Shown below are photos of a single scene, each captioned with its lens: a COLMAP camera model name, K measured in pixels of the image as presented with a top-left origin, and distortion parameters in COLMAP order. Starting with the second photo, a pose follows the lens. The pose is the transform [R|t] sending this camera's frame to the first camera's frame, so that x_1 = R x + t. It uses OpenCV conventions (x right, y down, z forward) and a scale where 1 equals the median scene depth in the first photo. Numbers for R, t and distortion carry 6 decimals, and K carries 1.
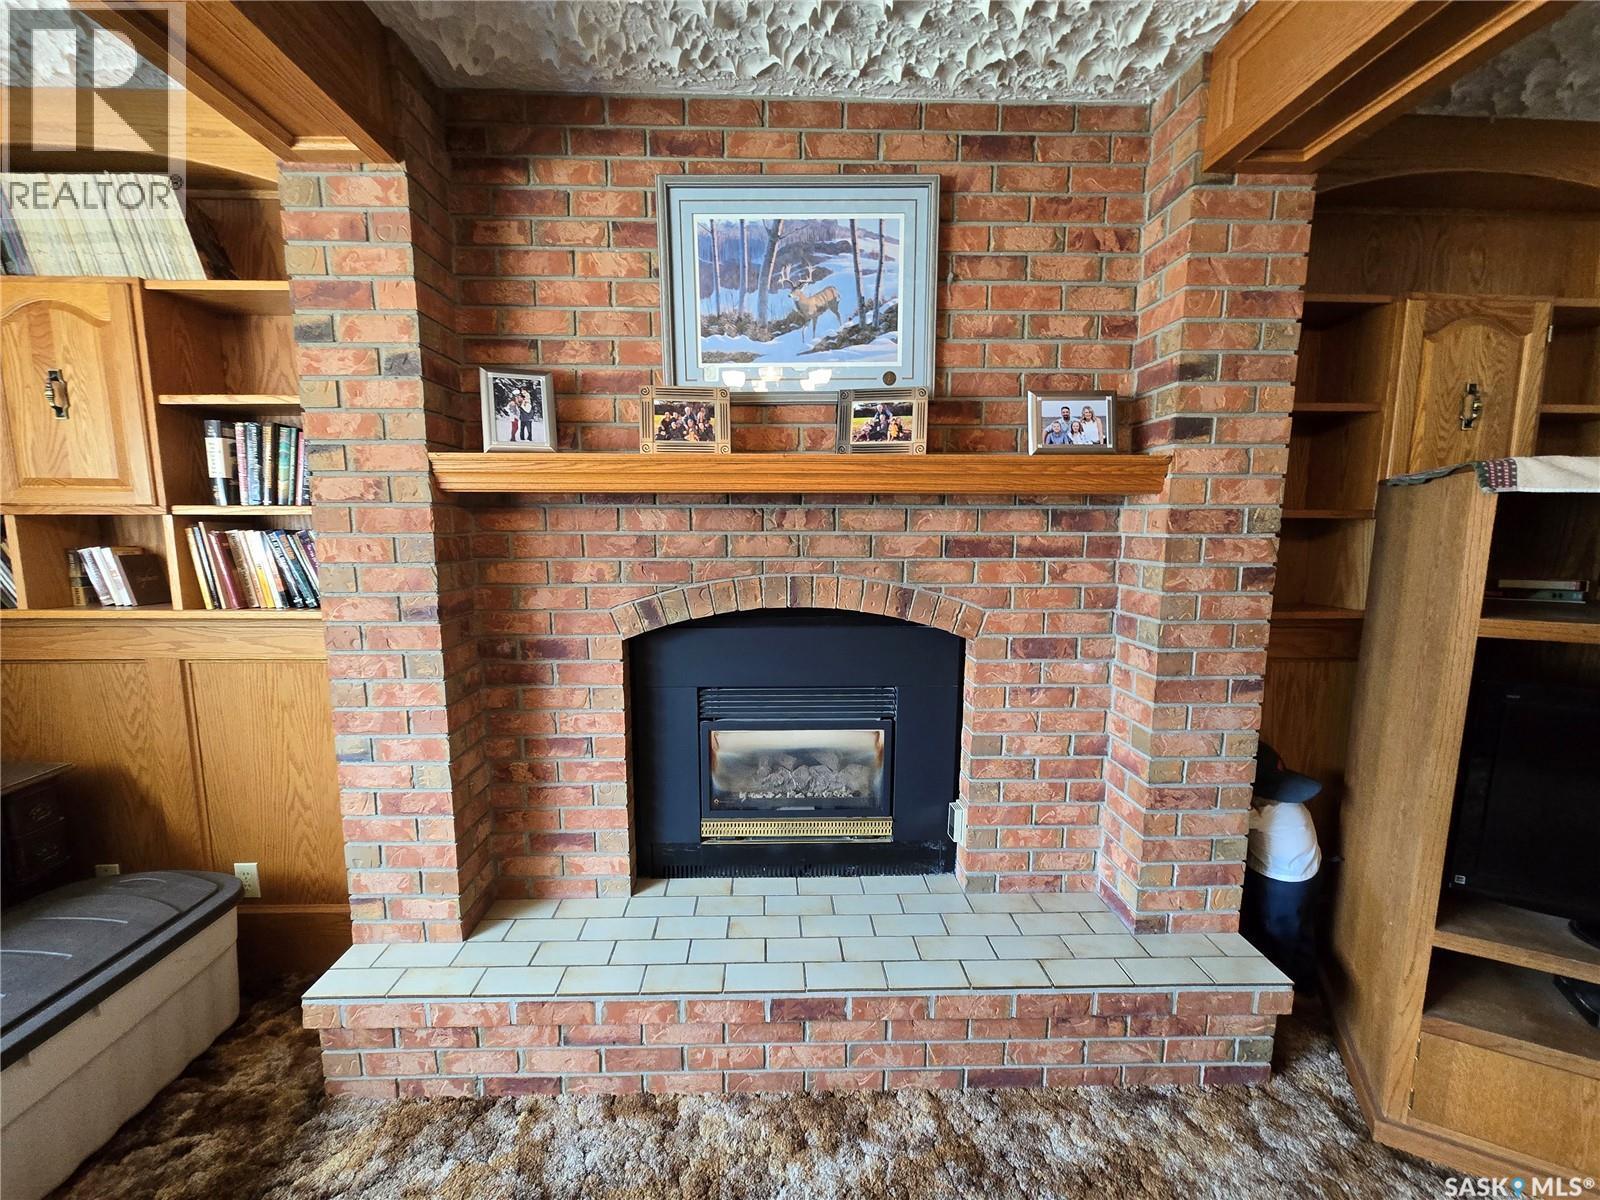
lens RADIAL K [[659.1, 0, 784.4], [0, 659.1, 609.7], [0, 0, 1]] dist [0.003365, 0.000608]
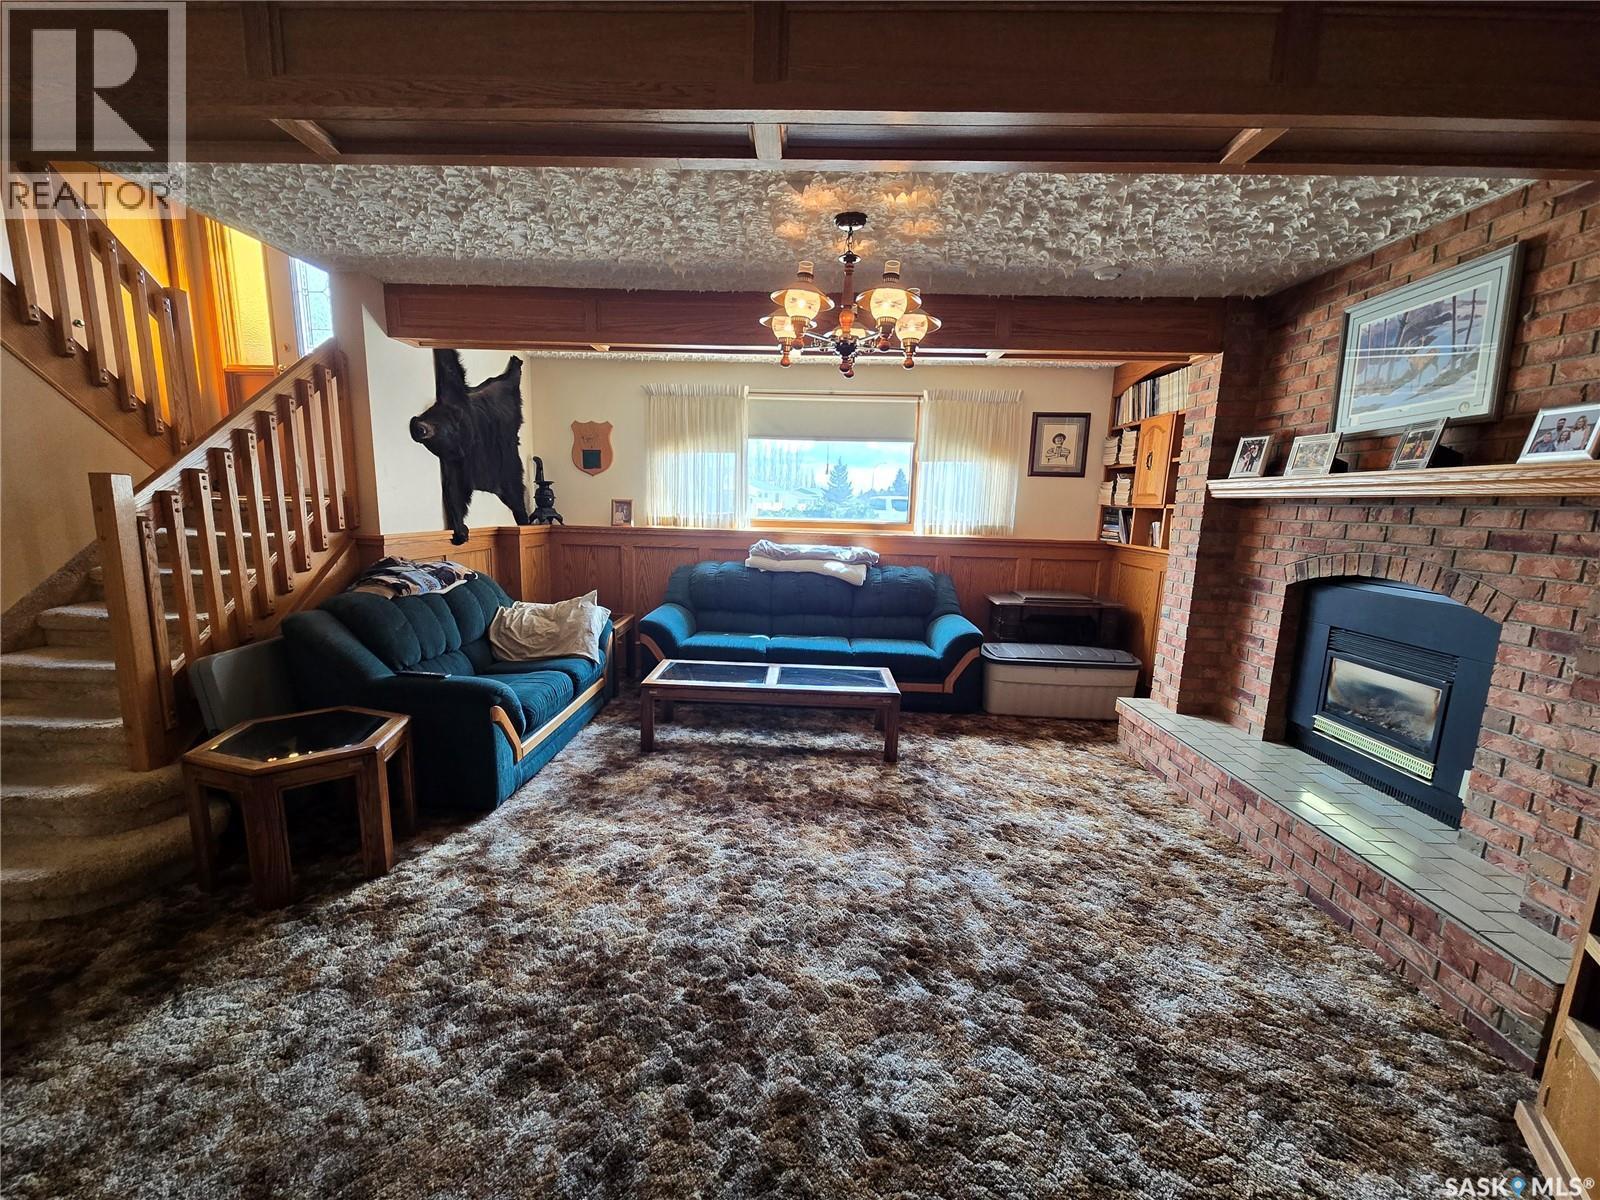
lens RADIAL K [[659.1, 0, 784.4], [0, 659.1, 609.7], [0, 0, 1]] dist [0.003365, 0.000608]
pose [[-0.068187, 0.160422, -0.984690, 1.604192], [-0.162916, 0.971949, 0.169628, 0.031909], [0.984281, 0.171988, -0.040139, -0.193181]]
